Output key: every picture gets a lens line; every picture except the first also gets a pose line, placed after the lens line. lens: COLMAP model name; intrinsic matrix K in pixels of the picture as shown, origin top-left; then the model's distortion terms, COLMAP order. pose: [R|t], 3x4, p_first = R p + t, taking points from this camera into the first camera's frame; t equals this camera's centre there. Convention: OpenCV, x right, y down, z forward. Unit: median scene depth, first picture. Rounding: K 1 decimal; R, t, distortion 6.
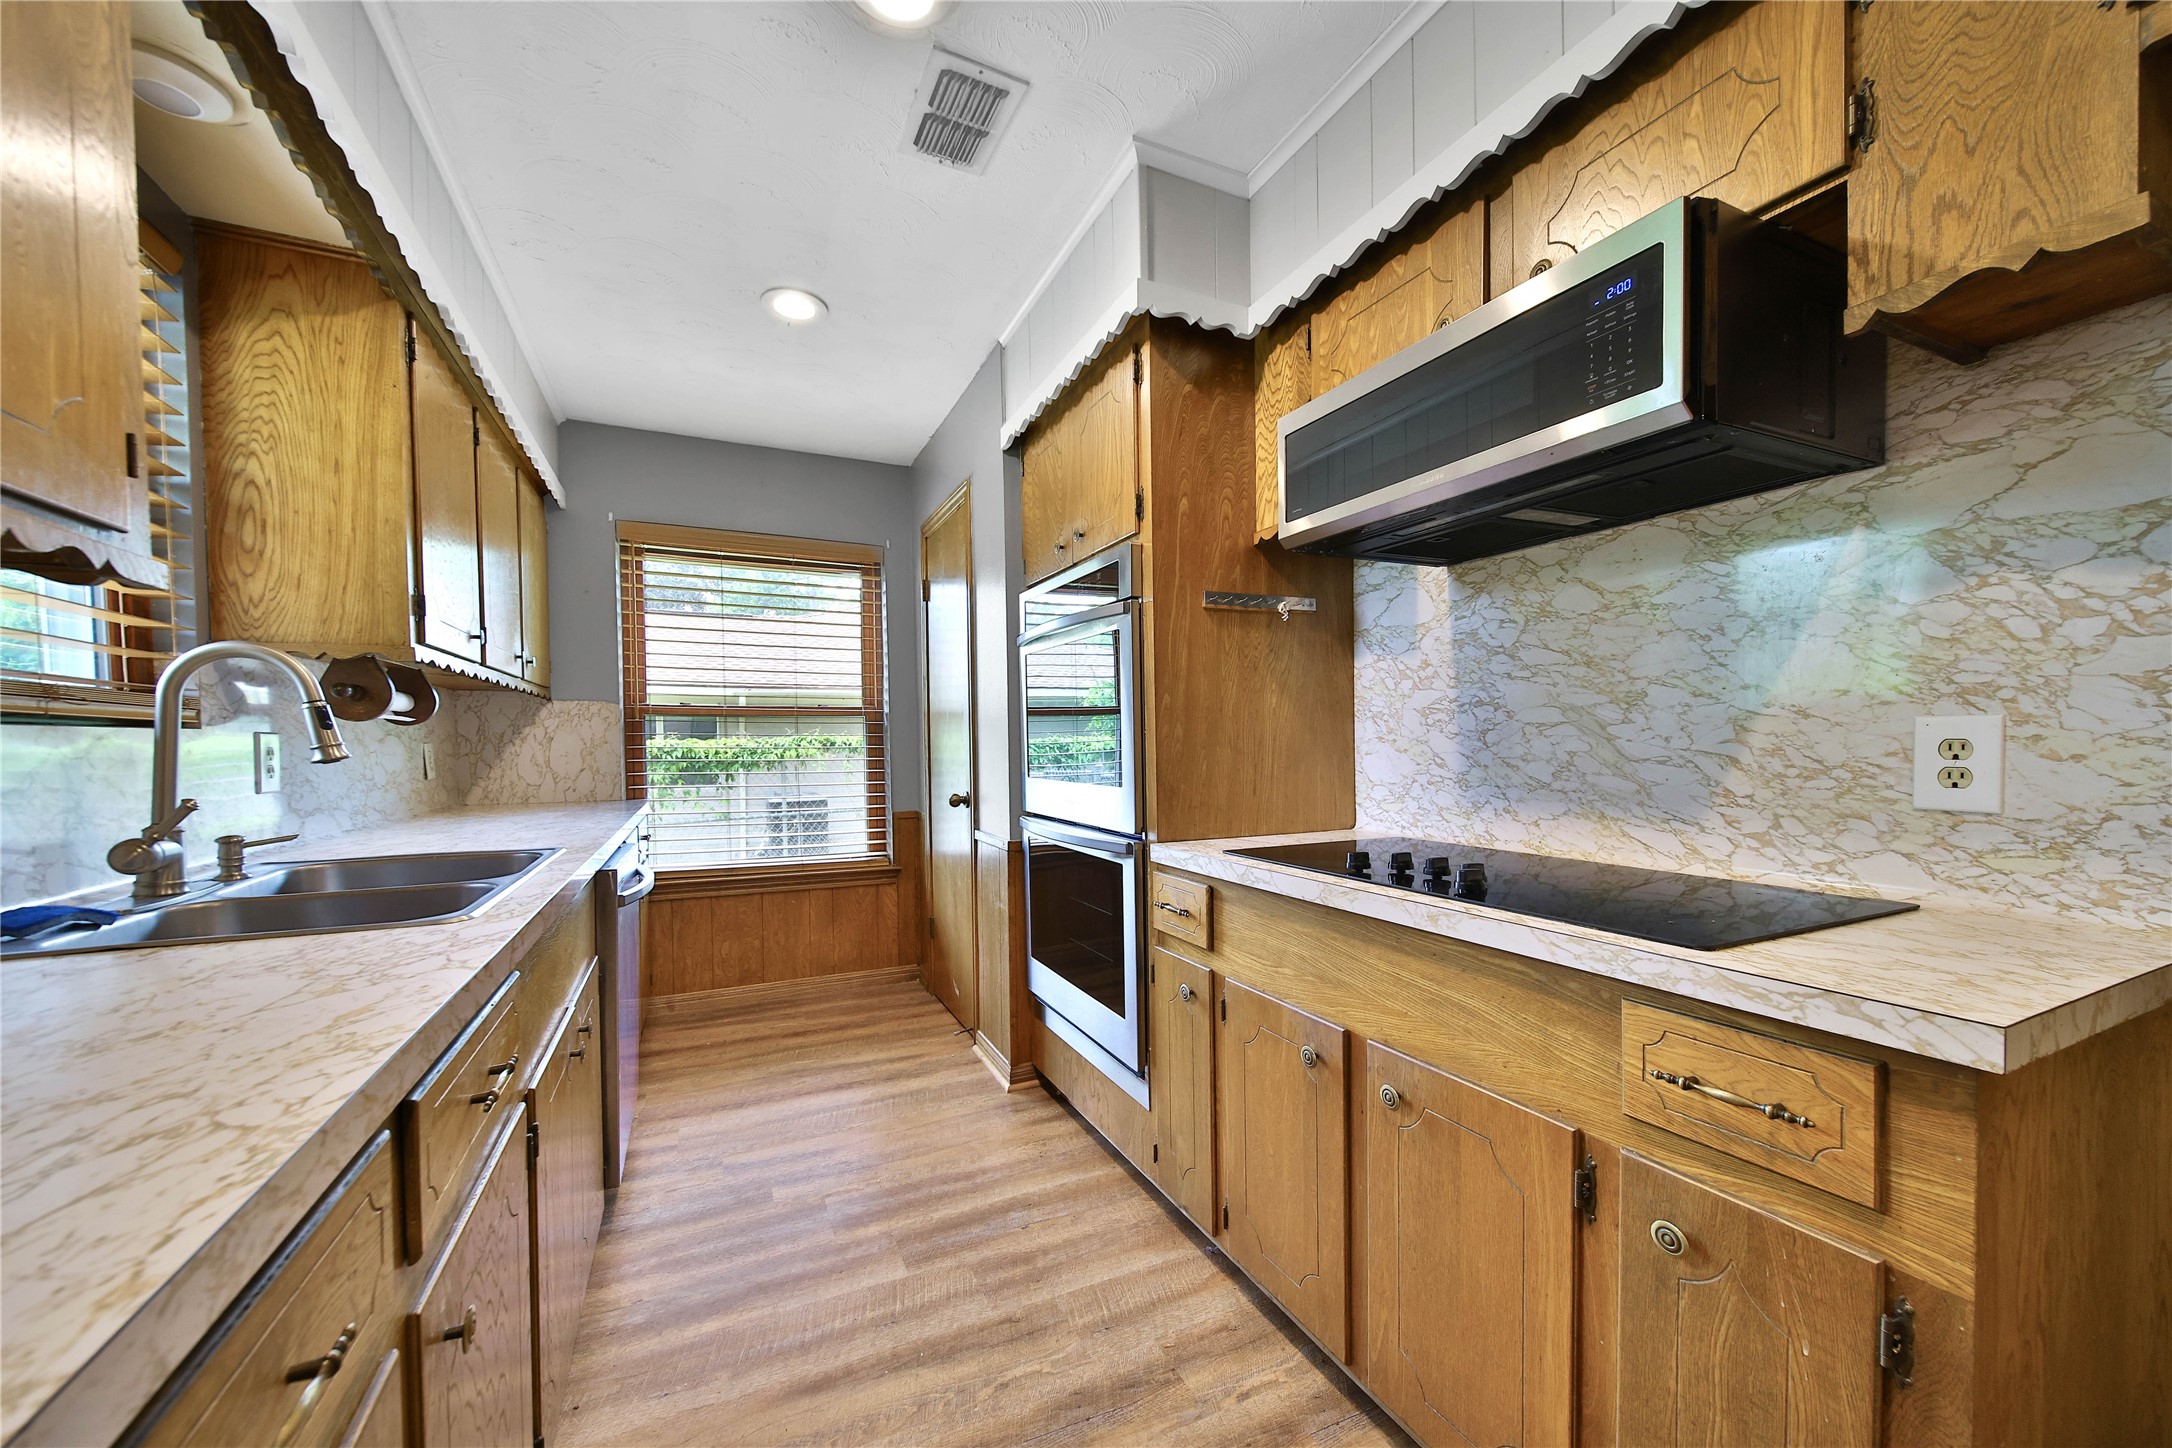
lens RADIAL K [[787.7, 0, 1058.9], [0, 787.7, 768.4], [0, 0, 1]] dist [-0.001237, -0.000053]
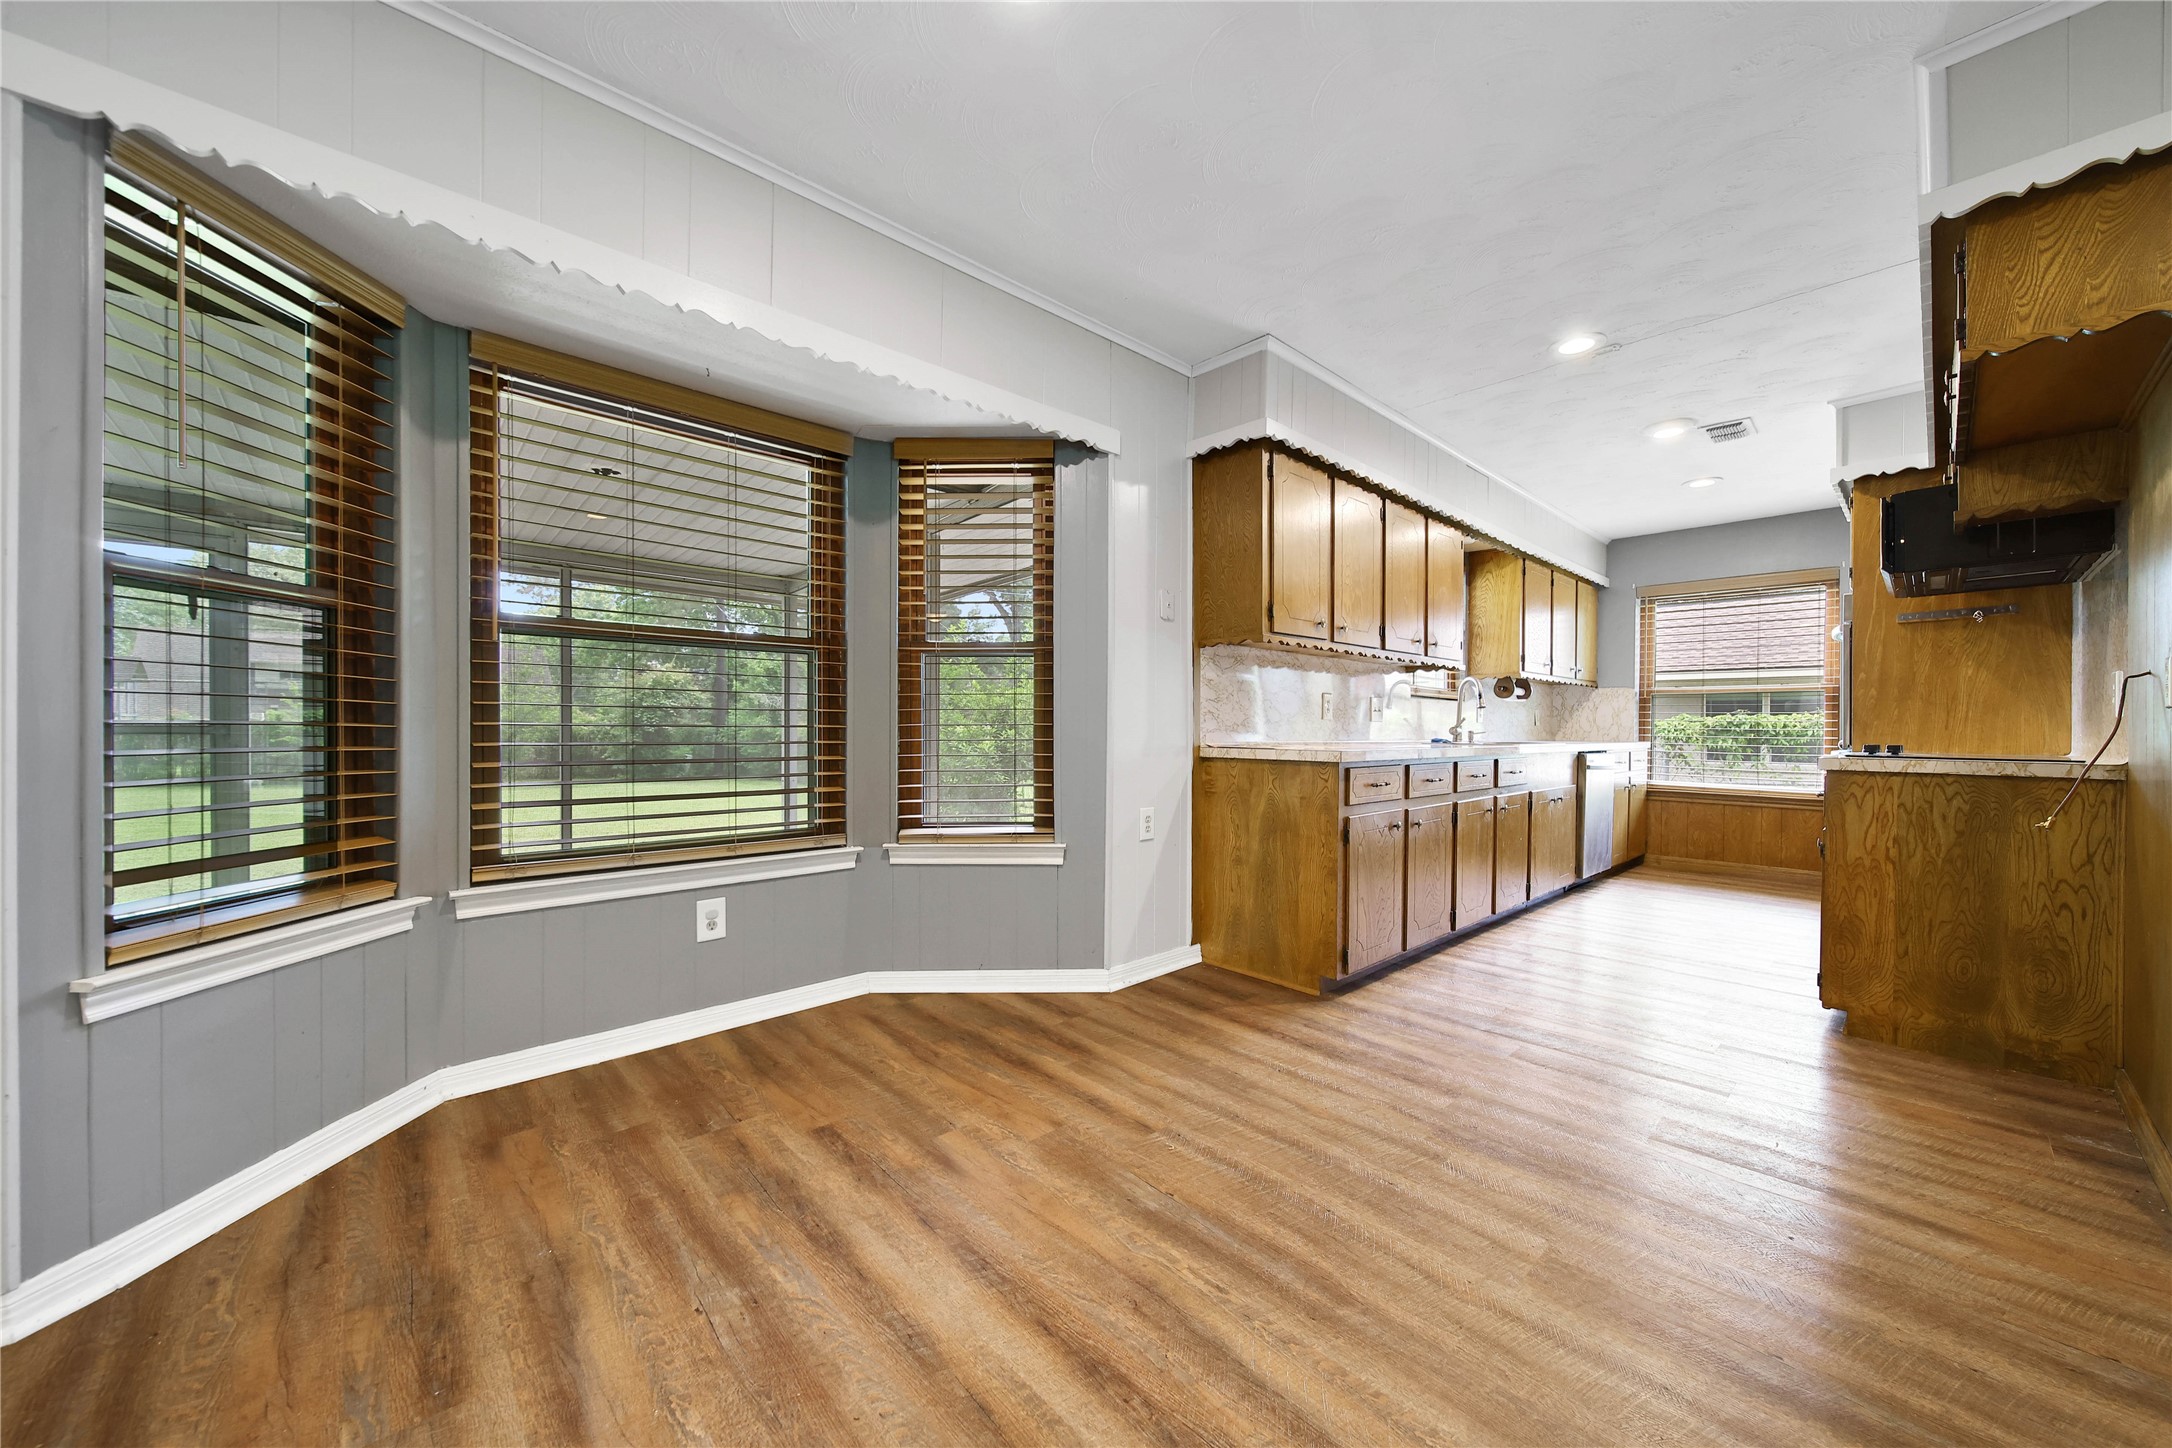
lens RADIAL K [[787.7, 0, 1085.8], [0, 787.7, 728.1], [0, 0, 1]] dist [-0.001237, -0.000053]
pose [[0.312771, 0.009483, -0.949781, 1.552630], [-0.041209, 0.999144, -0.003594, 0.137563], [0.948934, 0.040264, 0.312894, -1.538406]]
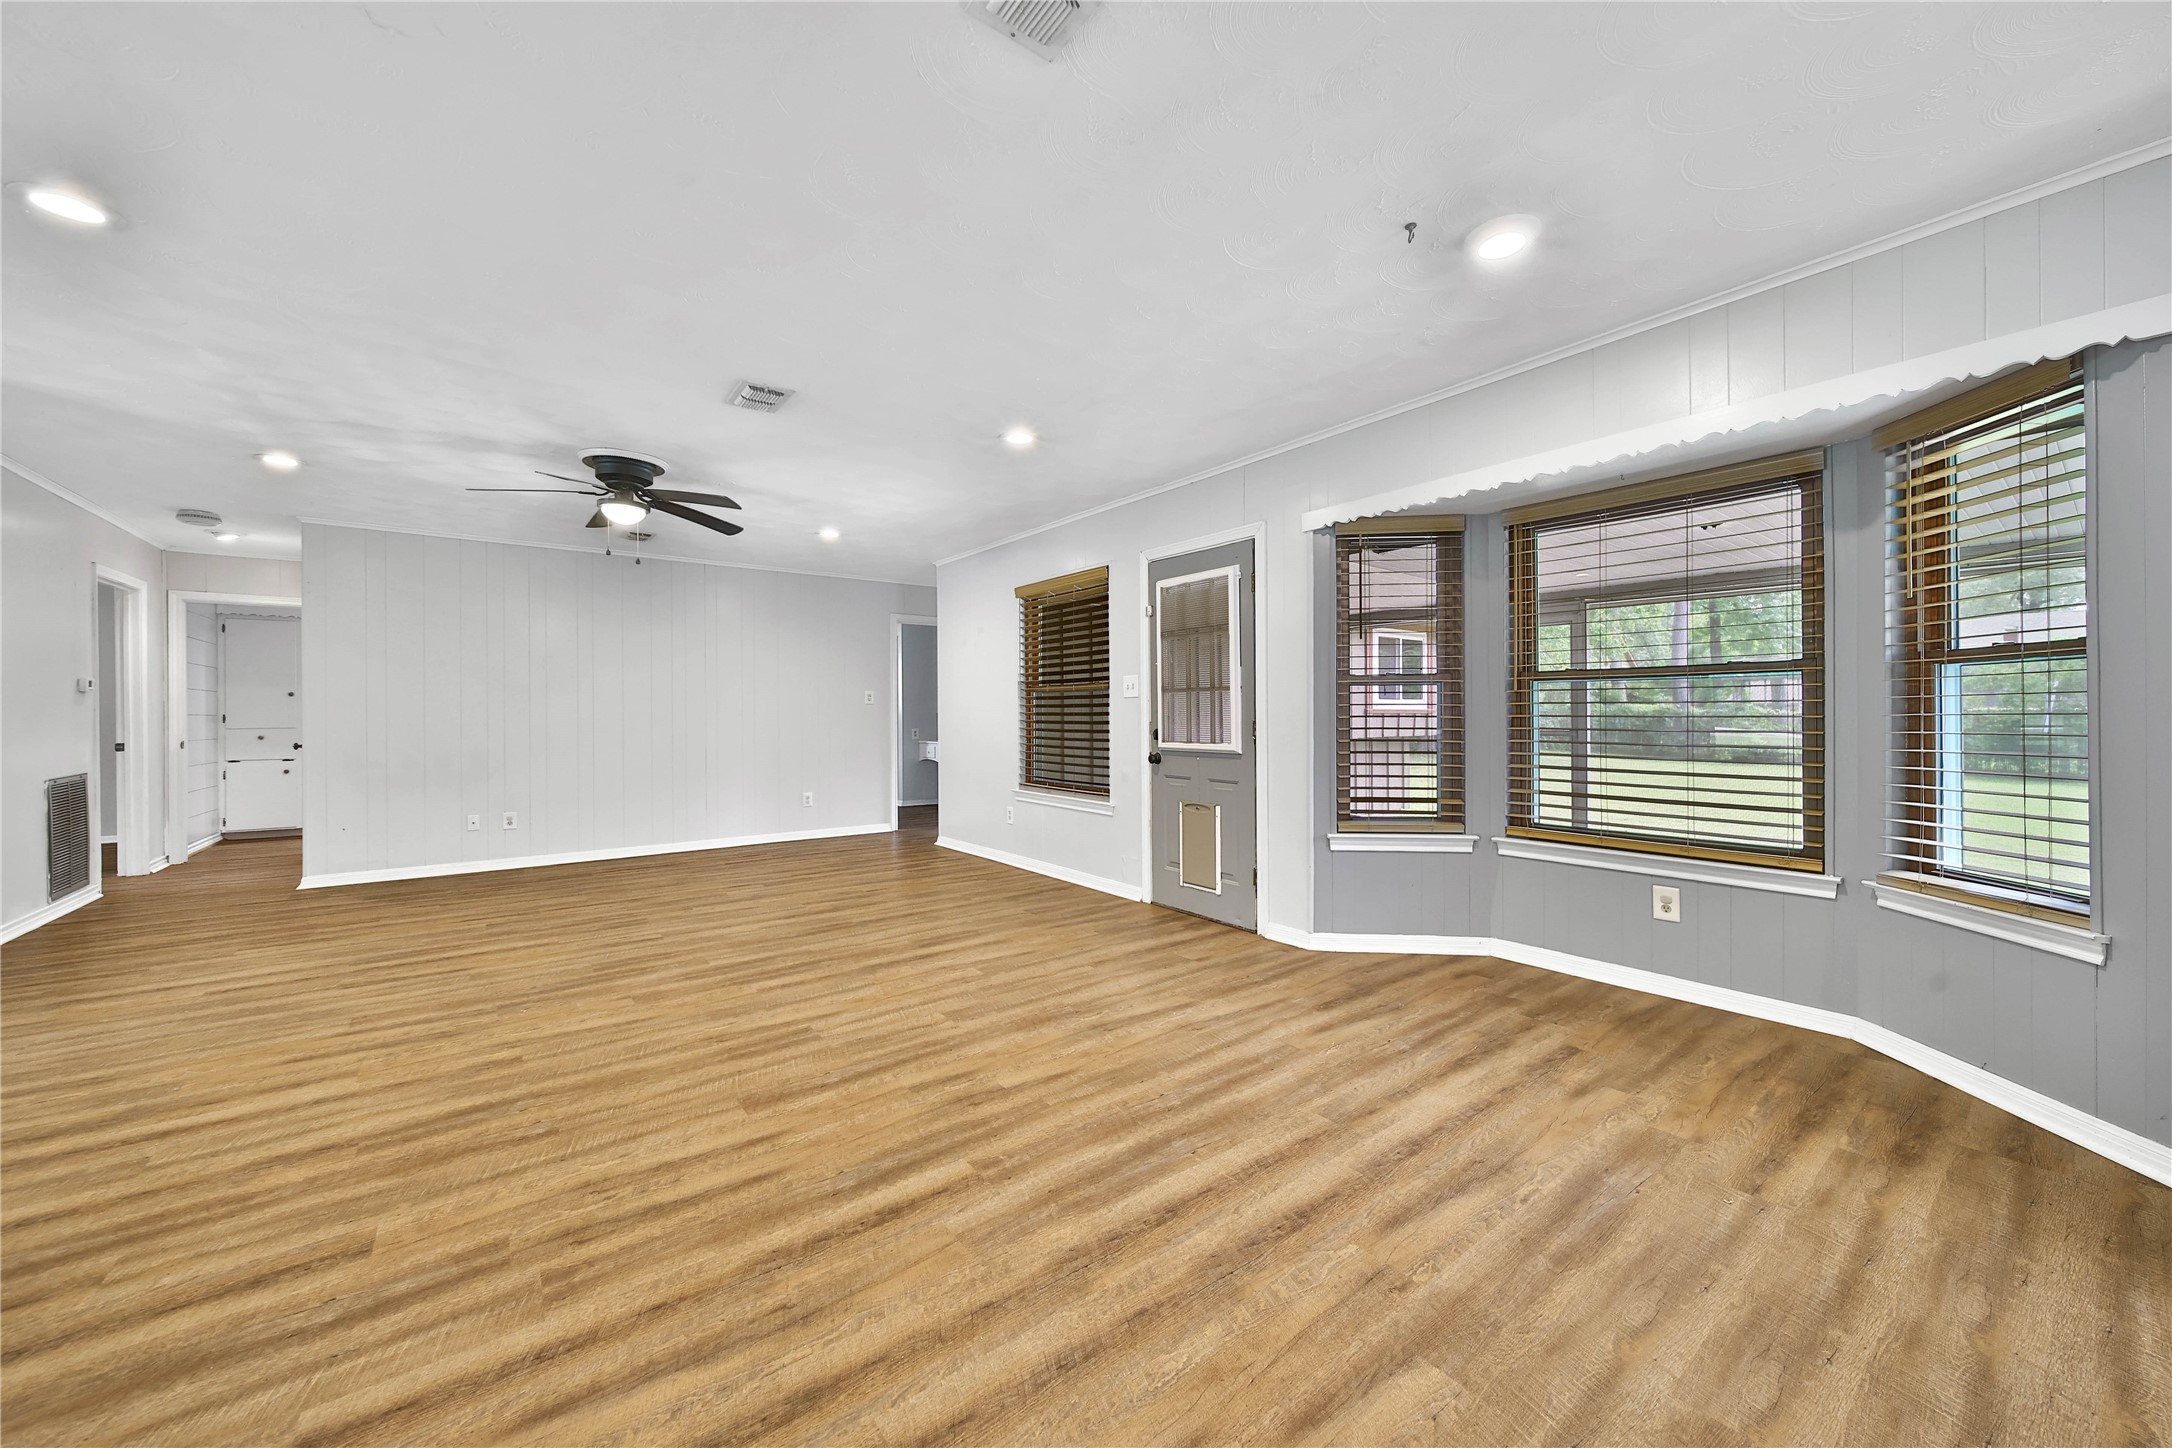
lens RADIAL K [[787.7, 0, 1084.1], [0, 787.7, 719.1], [0, 0, 1]] dist [-0.001237, -0.000053]
pose [[-0.973591, 0.012004, -0.227986, 1.646016], [0.000806, 0.998791, 0.049148, 0.002915], [0.228300, 0.047666, -0.972423, -0.264113]]
